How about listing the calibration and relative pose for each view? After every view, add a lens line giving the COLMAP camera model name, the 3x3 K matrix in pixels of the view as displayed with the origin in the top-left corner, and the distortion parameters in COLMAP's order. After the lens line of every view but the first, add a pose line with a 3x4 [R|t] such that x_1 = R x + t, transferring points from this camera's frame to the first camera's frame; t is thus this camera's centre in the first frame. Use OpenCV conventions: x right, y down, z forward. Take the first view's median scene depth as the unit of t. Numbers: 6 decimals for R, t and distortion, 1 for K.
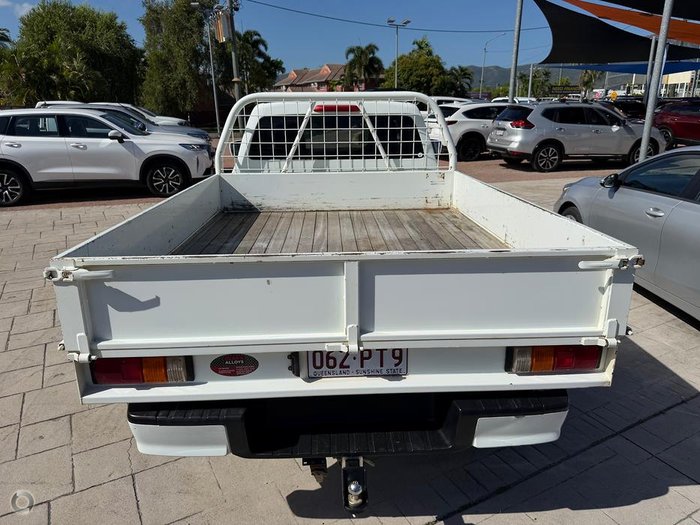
lens RADIAL K [[492.5, 0, 356.9], [0, 492.5, 260.1], [0, 0, 1]] dist [0.026516, -0.003314]
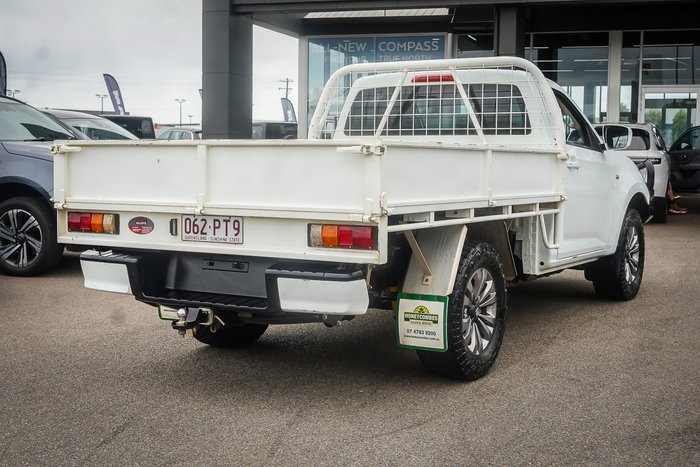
lens RADIAL K [[994.6, 0, 350.0], [0, 994.6, 233.5], [0, 0, 1]] dist [-0.002363, 0.018297]
pose [[0.833689, 0.052111, -0.549771, 0.819080], [-0.169856, 0.971474, -0.165492, 0.274908], [0.525464, 0.231350, 0.818758, -0.448264]]
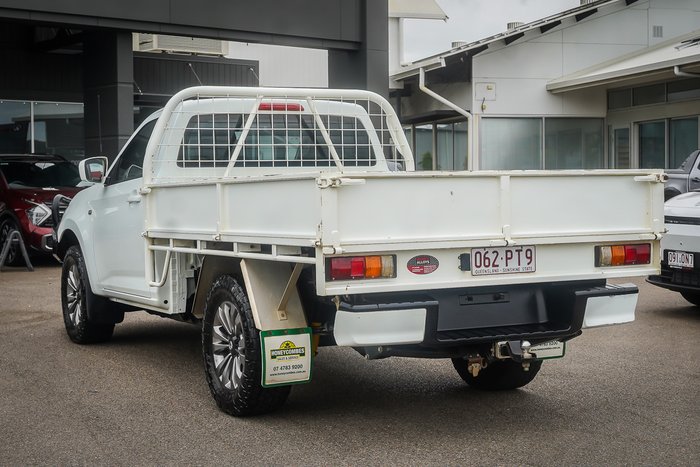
lens RADIAL K [[1199.6, 0, 350.0], [0, 1199.6, 233.5], [0, 0, 1]] dist [-0.042921, 0.117558]
pose [[0.910303, -0.025068, 0.413184, -0.774310], [0.131048, 0.964275, -0.230216, 0.375896], [-0.392652, 0.263713, 0.881068, -0.757742]]
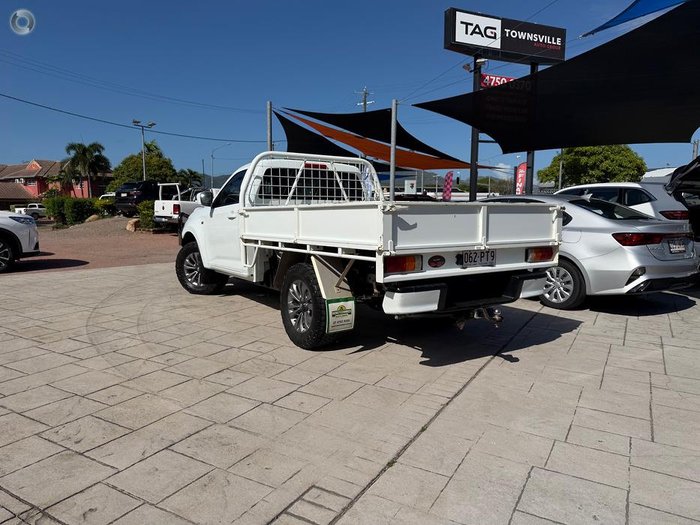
lens RADIAL K [[492.5, 0, 350.0], [0, 492.5, 262.5], [0, 0, 1]] dist [0.010032, 0.000370]
pose [[0.859015, -0.045488, 0.509926, -0.720918], [0.143613, 0.977462, -0.154734, 0.218296], [-0.491395, 0.206150, 0.846187, -0.234224]]
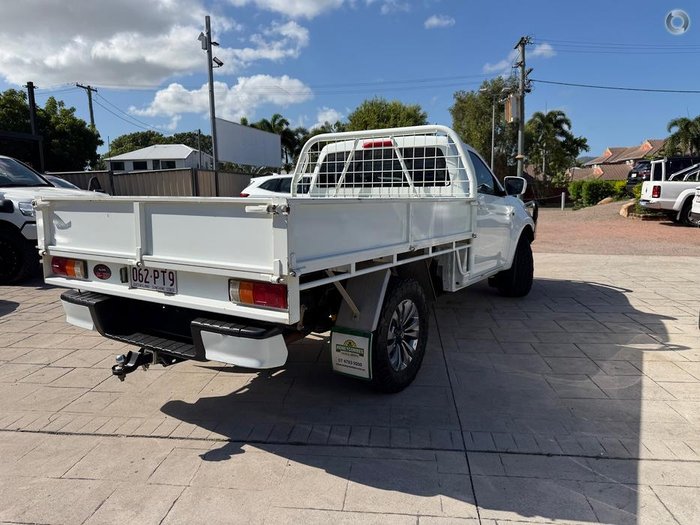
lens RADIAL K [[490.4, 0, 350.6], [0, 490.4, 276.0], [0, 0, 1]] dist [0.081202, -0.125451]
pose [[0.818363, 0.096525, -0.566538, 0.598034], [-0.168018, 0.982909, -0.075237, 0.097291], [0.549593, 0.156760, 0.820593, 0.064341]]
